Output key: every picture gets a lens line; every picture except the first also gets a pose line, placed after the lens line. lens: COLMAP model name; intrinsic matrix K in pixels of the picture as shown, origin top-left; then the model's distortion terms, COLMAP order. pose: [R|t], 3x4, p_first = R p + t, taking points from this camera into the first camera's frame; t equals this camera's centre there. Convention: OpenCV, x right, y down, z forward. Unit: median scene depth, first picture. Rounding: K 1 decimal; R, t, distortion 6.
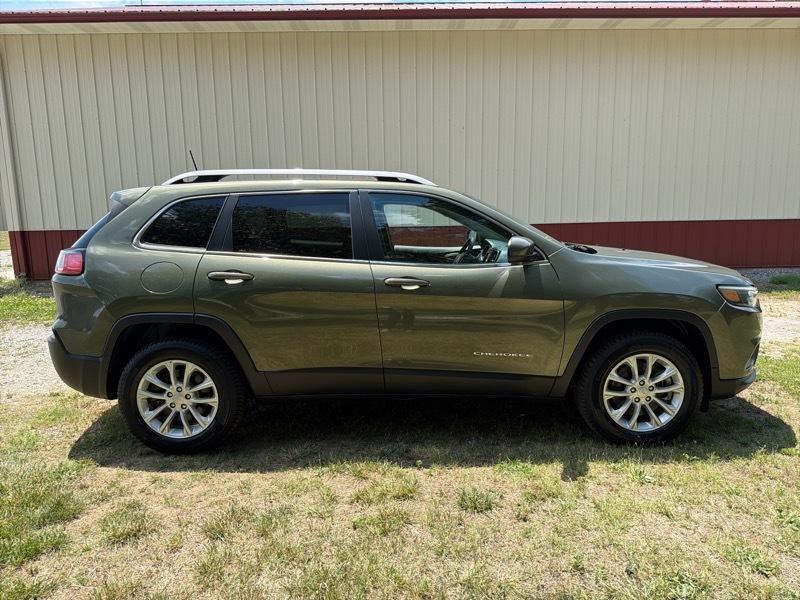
lens RADIAL K [[567.3, 0, 407.0], [0, 567.3, 304.9], [0, 0, 1]] dist [0.016026, -0.028977]
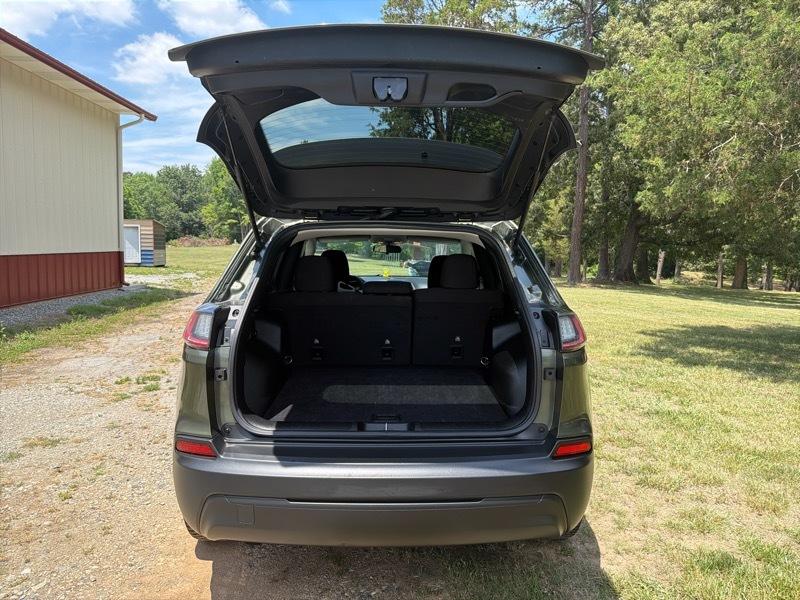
lens RADIAL K [[567.3, 0, 409.9], [0, 567.3, 301.6], [0, 0, 1]] dist [0.016026, -0.028977]
pose [[-0.030813, -0.090167, 0.995450, -1.254247], [0.145793, 0.984866, 0.093722, -0.198046], [-0.988835, 0.148017, -0.017201, 1.213220]]
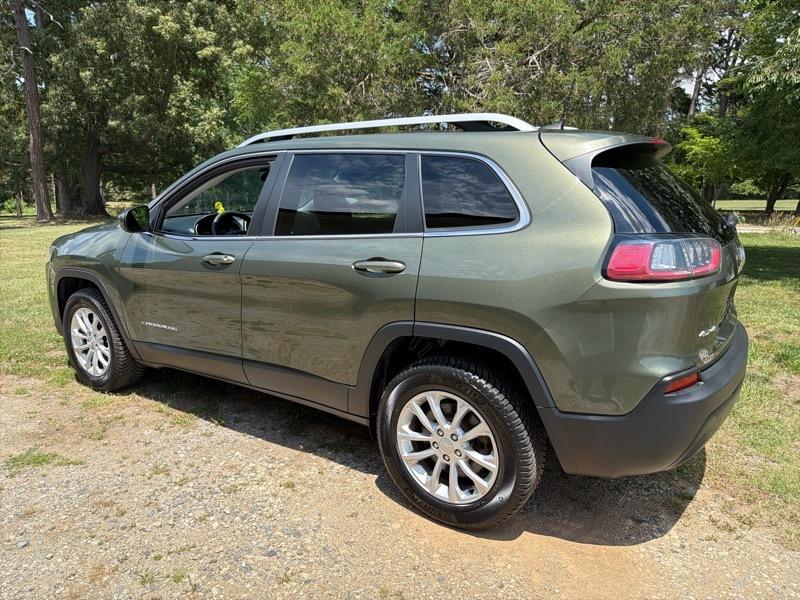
lens RADIAL K [[567.3, 0, 398.7], [0, 567.3, 304.6], [0, 0, 1]] dist [0.016026, -0.028977]
pose [[-0.827516, -0.106080, 0.551329, -0.724430], [0.108632, 0.933179, 0.342601, -0.329247], [-0.550832, 0.343400, -0.760697, 2.041241]]
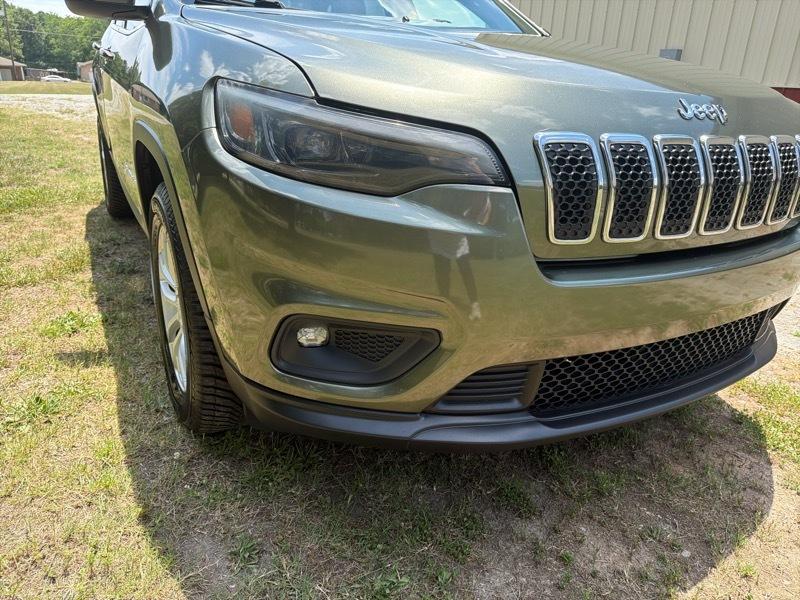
lens RADIAL K [[567.3, 0, 401.9], [0, 567.3, 307.5], [0, 0, 1]] dist [0.016026, -0.028977]
pose [[0.487360, 0.366362, -0.792628, 0.896415], [-0.199836, 0.930432, 0.307184, -0.034486], [0.850027, 0.008686, 0.526668, 0.909880]]
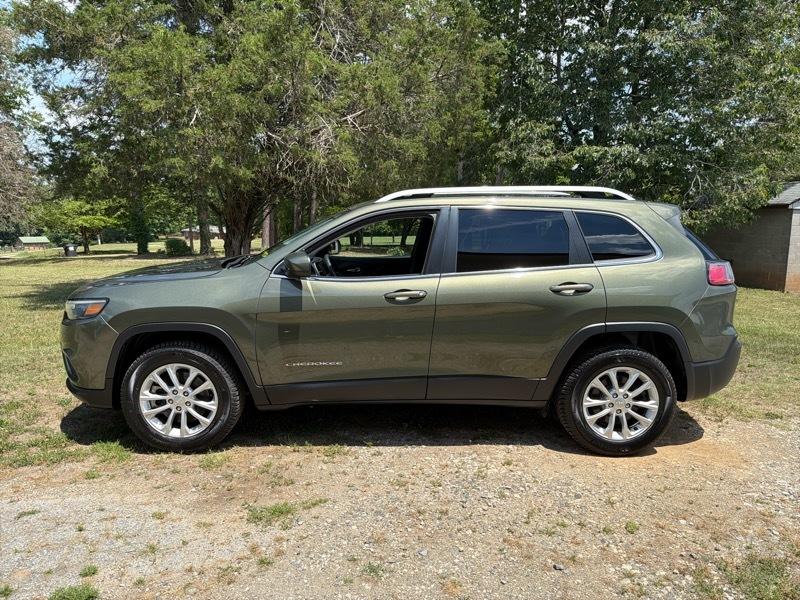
lens RADIAL K [[567.3, 0, 399.3], [0, 567.3, 299.7], [0, 0, 1]] dist [0.016026, -0.028977]
pose [[-0.999828, 0.008257, -0.016588, 0.026938], [0.002717, 0.950890, 0.309518, -0.434799], [0.018329, 0.309420, -0.950749, 2.485228]]
